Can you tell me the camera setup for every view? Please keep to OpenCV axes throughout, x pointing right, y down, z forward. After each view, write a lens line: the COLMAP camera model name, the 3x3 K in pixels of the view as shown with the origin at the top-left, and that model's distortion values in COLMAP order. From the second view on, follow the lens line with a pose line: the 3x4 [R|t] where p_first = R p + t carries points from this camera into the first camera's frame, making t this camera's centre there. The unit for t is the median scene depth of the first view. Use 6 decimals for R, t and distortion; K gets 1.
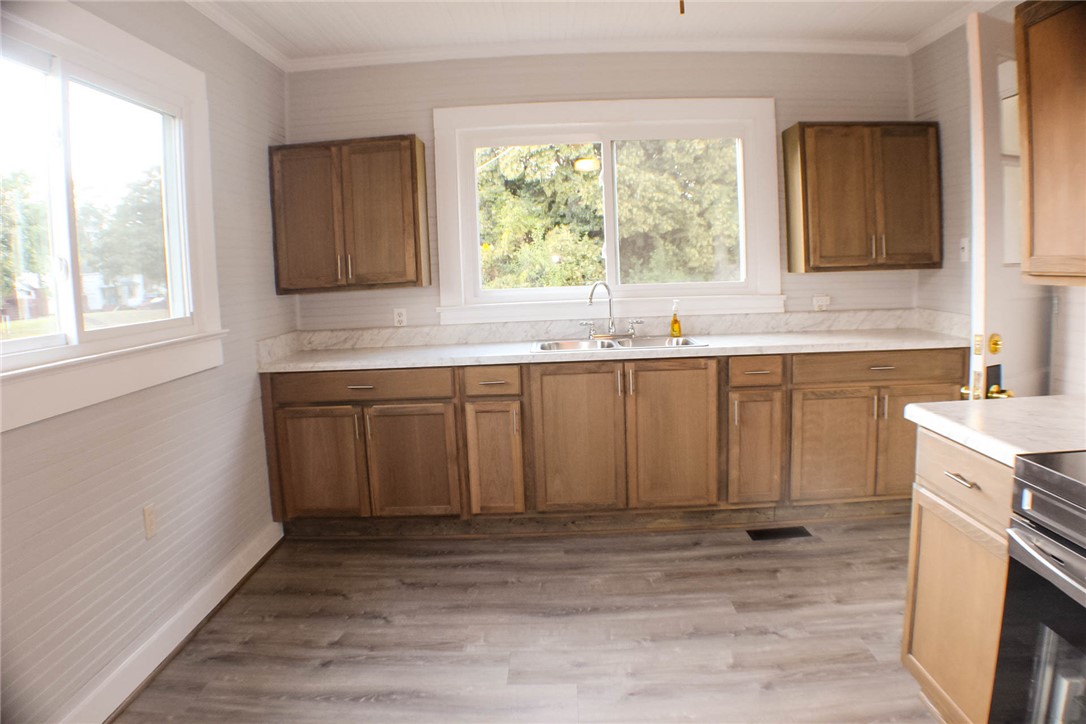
lens RADIAL K [[773.2, 0, 543.0], [0, 773.2, 362.0], [0, 0, 1]] dist [-0.224930, 0.087493]
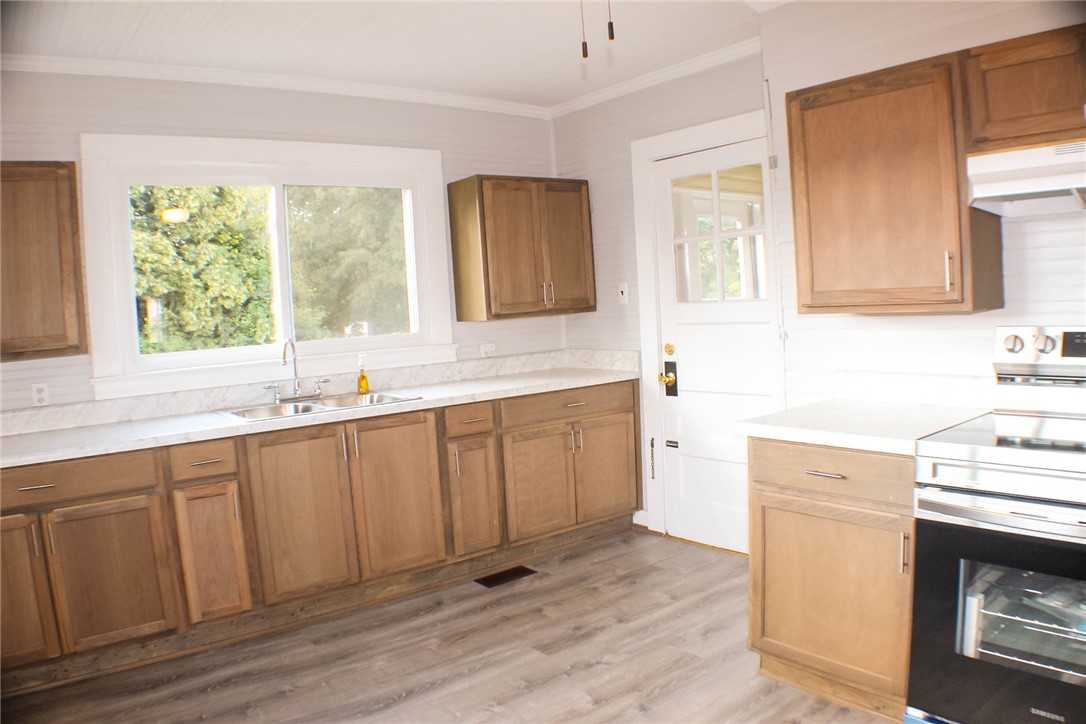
lens RADIAL K [[773.2, 0, 543.0], [0, 773.2, 362.0], [0, 0, 1]] dist [-0.224930, 0.087493]
pose [[0.778601, -0.052652, 0.625306, -0.269118], [0.102378, 0.993781, -0.043798, -0.008558], [-0.619111, 0.098119, 0.779149, 0.140204]]
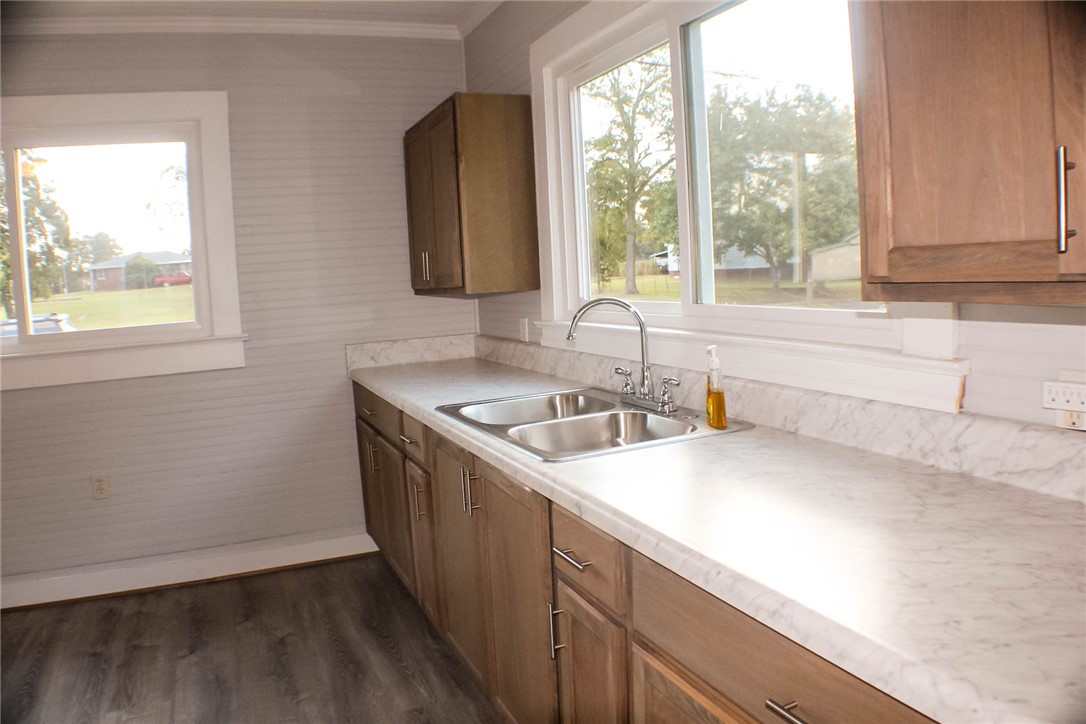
lens RADIAL K [[773.2, 0, 543.0], [0, 773.2, 362.0], [0, 0, 1]] dist [-0.224930, 0.087493]
pose [[0.421191, 0.123311, -0.898550, 0.595749], [-0.074156, 0.992080, 0.101386, -0.121234], [0.903935, 0.023930, 0.426999, 0.796148]]
